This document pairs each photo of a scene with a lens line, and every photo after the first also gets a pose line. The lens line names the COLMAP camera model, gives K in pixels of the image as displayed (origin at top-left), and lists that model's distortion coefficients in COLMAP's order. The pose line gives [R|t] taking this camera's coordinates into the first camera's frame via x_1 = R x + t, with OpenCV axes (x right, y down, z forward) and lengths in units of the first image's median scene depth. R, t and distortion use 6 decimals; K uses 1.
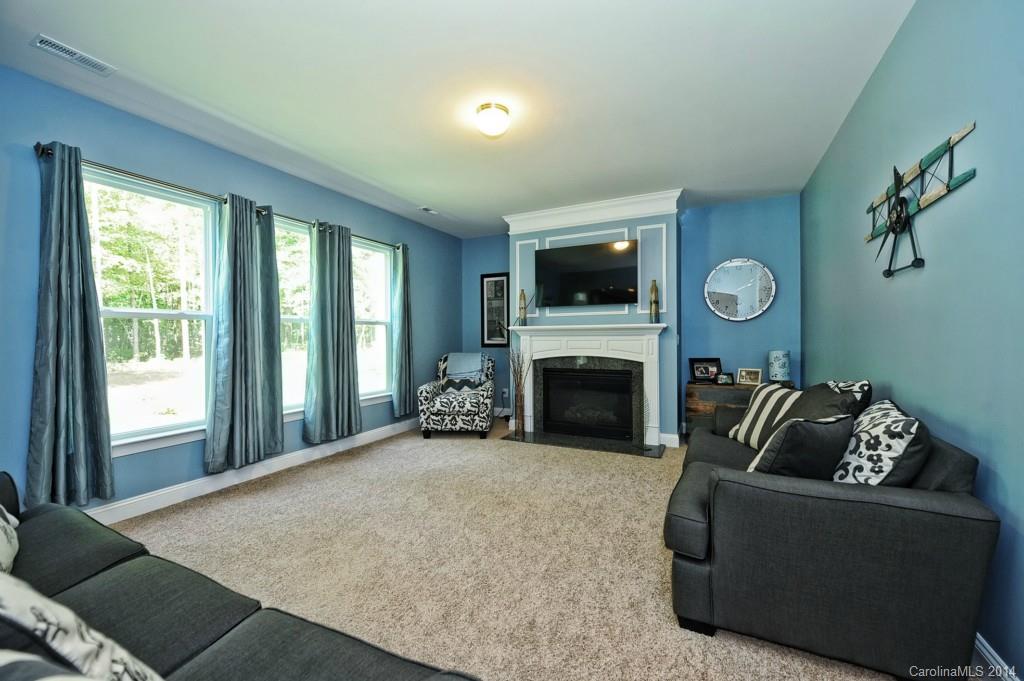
lens RADIAL K [[413.1, 0, 508.9], [0, 413.1, 338.8], [0, 0, 1]] dist [0.000050, -0.000698]
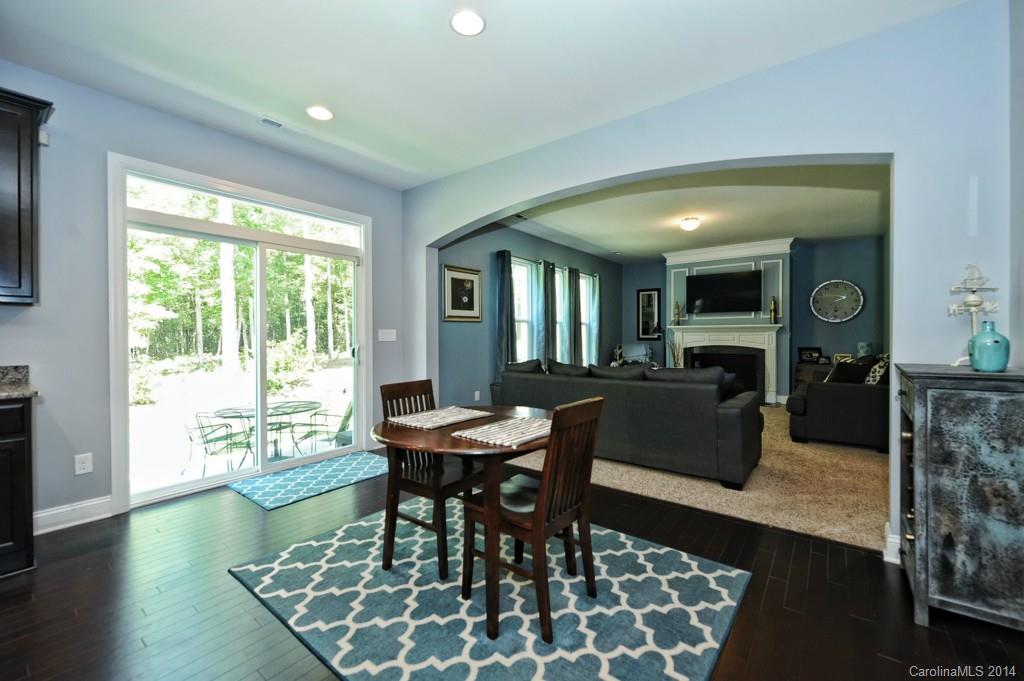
lens RADIAL K [[404.7, 0, 518.7], [0, 404.7, 337.6], [0, 0, 1]] dist [-0.000126, -0.000522]
pose [[0.981197, 0.006114, -0.192911, -0.287901], [-0.005691, 0.999980, 0.002748, 0.013887], [0.192924, -0.001598, 0.981212, -0.665048]]
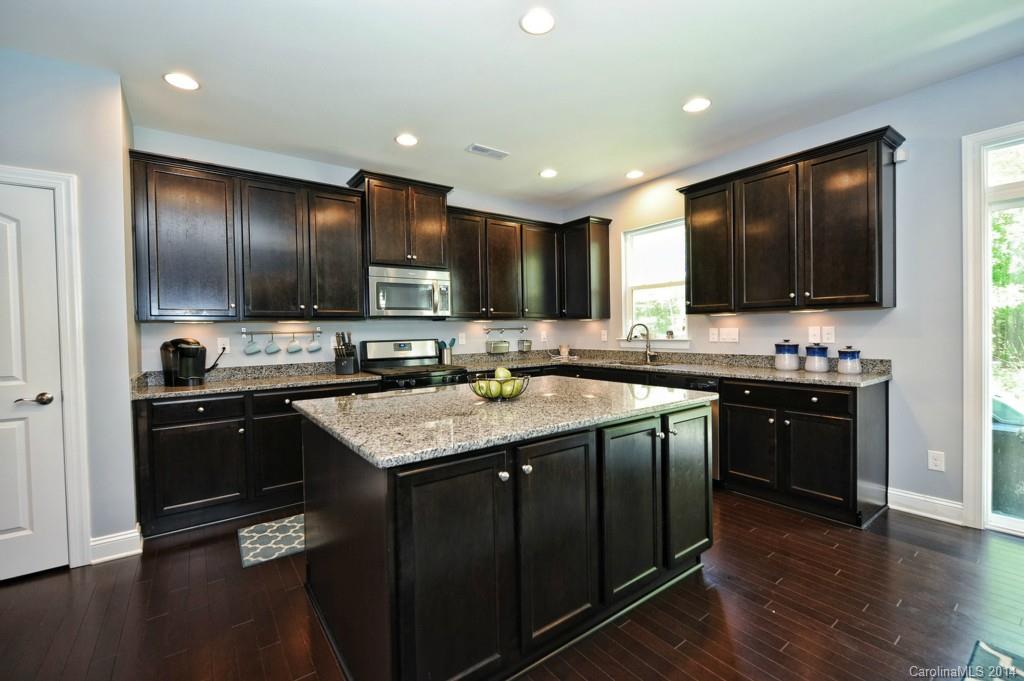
lens RADIAL K [[432.1, 0, 510.4], [0, 432.1, 338.1], [0, 0, 1]] dist [-0.003203, -0.000518]
pose [[-0.466521, 0.031084, -0.883964, -0.181921], [0.014436, 0.999517, 0.027528, -0.002487], [0.884393, 0.000082, -0.466744, -0.480022]]
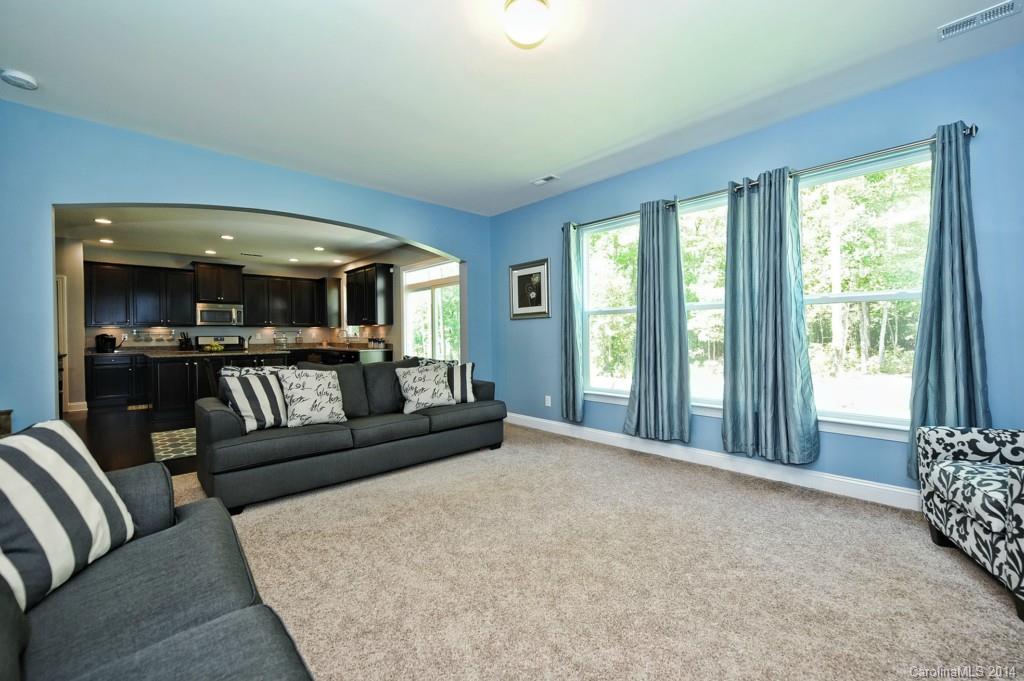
lens RADIAL K [[413.1, 0, 508.9], [0, 413.1, 338.8], [0, 0, 1]] dist [0.000050, -0.000698]
pose [[-0.348846, 0.019943, -0.936968, 0.399775], [0.005102, 0.999799, 0.019381, 0.005754], [0.937166, 0.001981, -0.348877, 0.745279]]
